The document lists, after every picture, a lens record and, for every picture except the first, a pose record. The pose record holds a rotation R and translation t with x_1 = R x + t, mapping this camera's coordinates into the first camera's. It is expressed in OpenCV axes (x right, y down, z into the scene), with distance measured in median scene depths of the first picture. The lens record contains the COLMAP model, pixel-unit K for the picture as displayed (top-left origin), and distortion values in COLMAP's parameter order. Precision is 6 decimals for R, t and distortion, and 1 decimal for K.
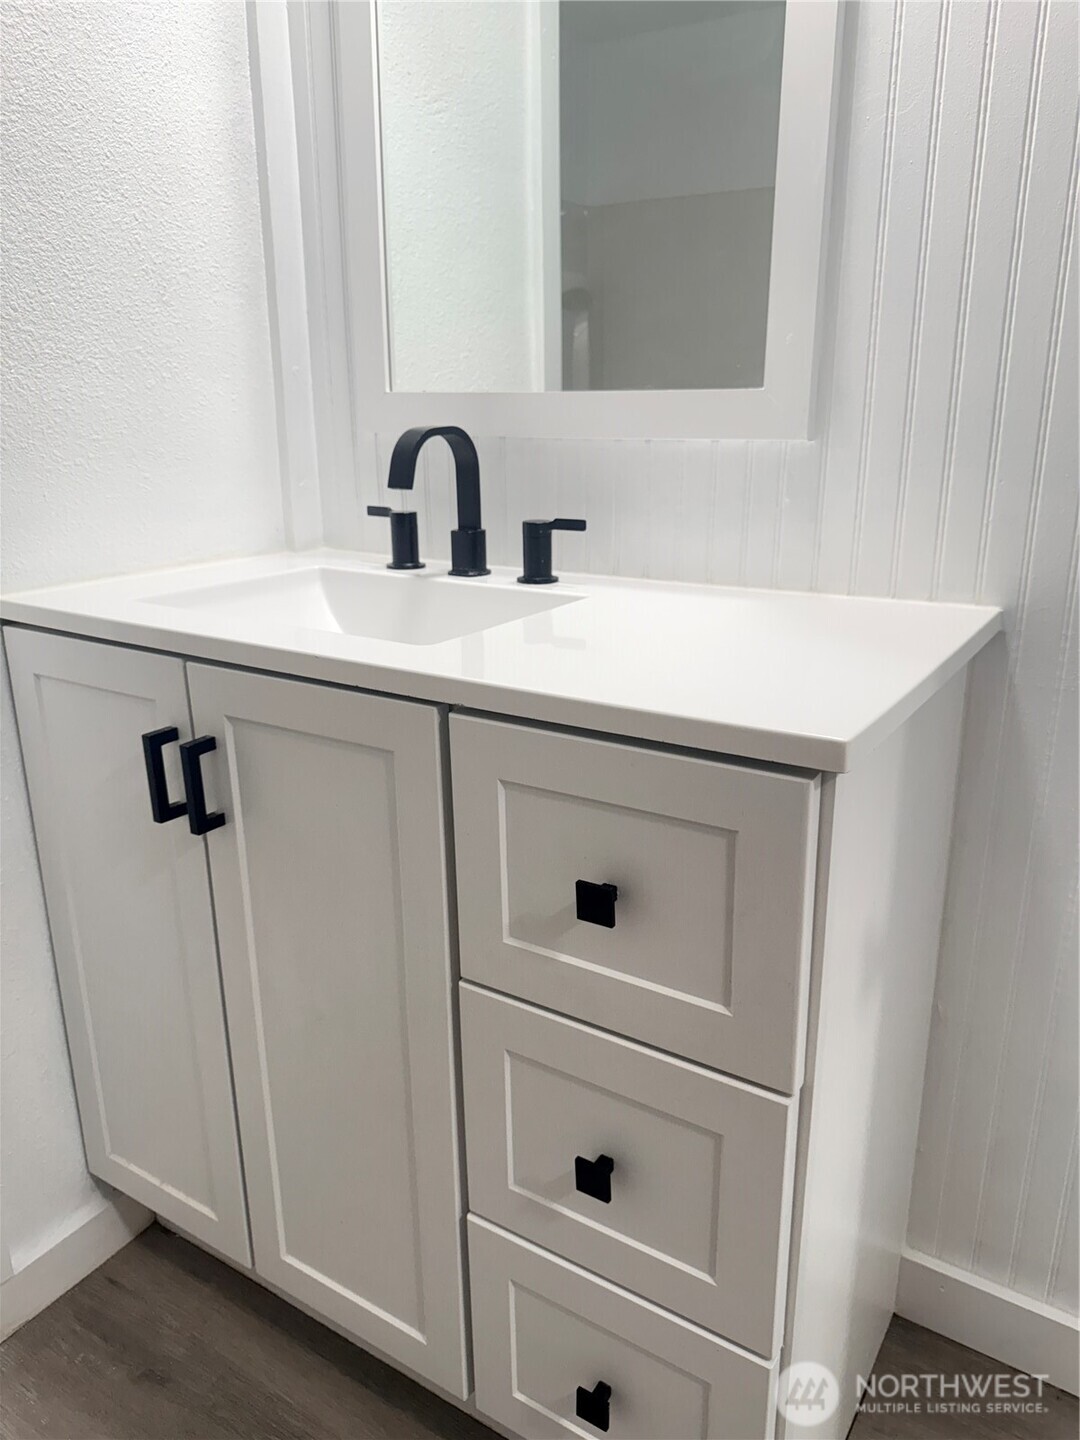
lens RADIAL K [[1045.3, 0, 545.3], [0, 1045.3, 722.4], [0, 0, 1]] dist [0.000689, 0.000531]
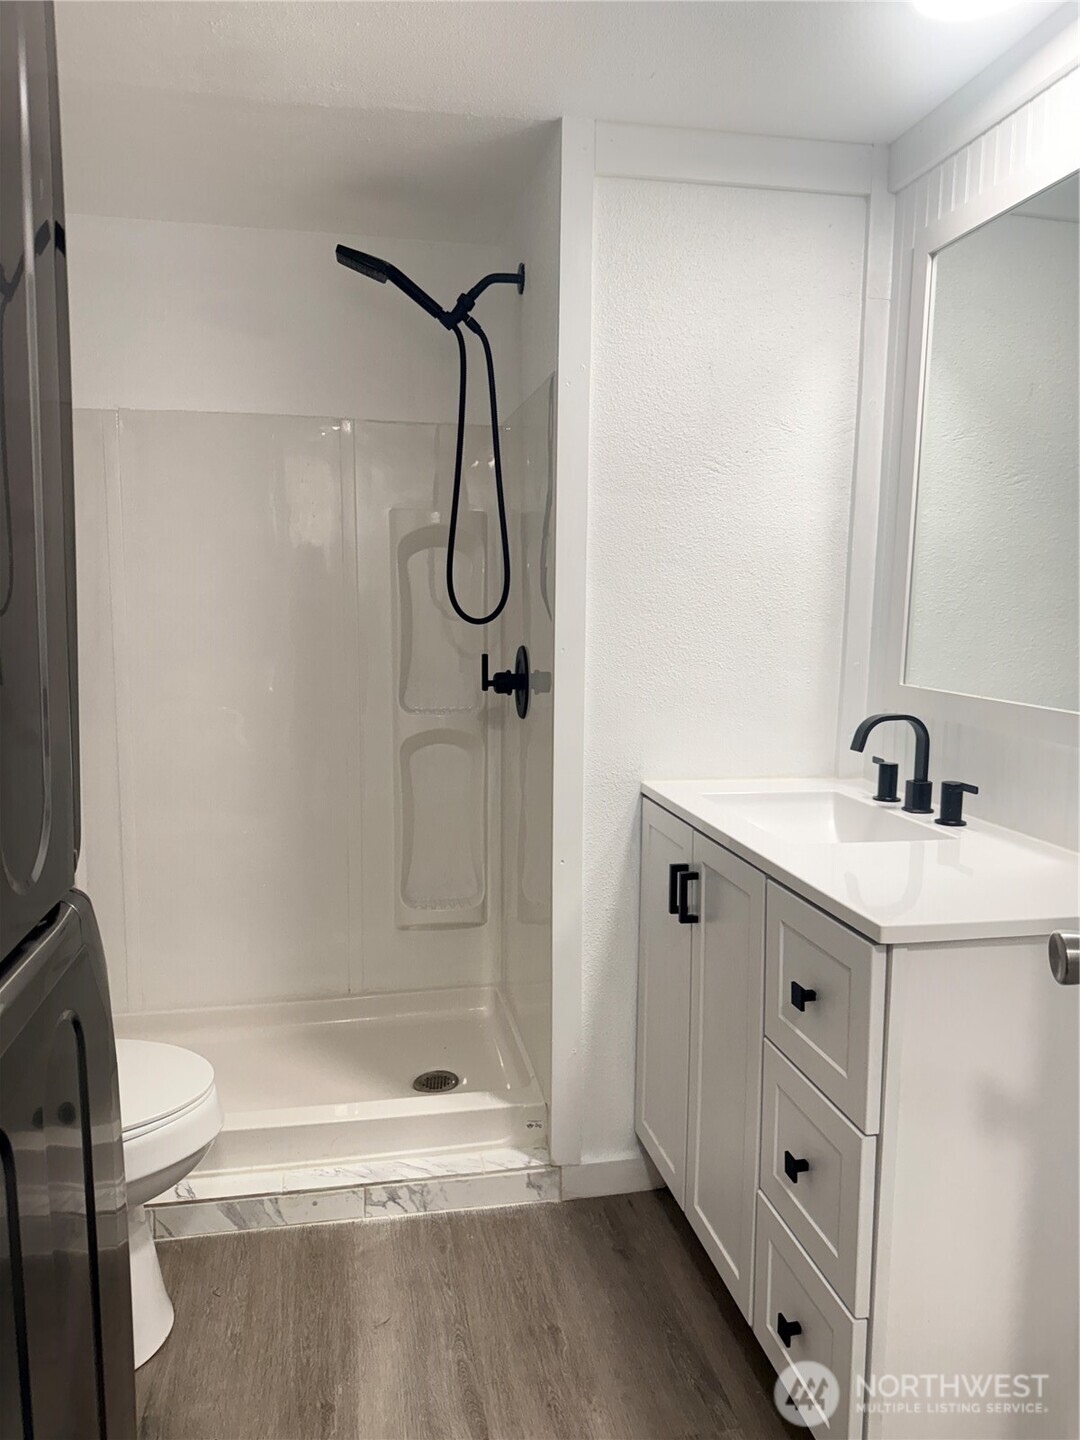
lens RADIAL K [[1004.1, 0, 540.6], [0, 1004.1, 724.2], [0, 0, 1]] dist [0.018495, -0.022834]
pose [[0.706357, 0.103432, -0.700258, 0.554000], [-0.227371, 0.969996, -0.086078, -0.020222], [0.670345, 0.220020, 0.708681, -0.397806]]
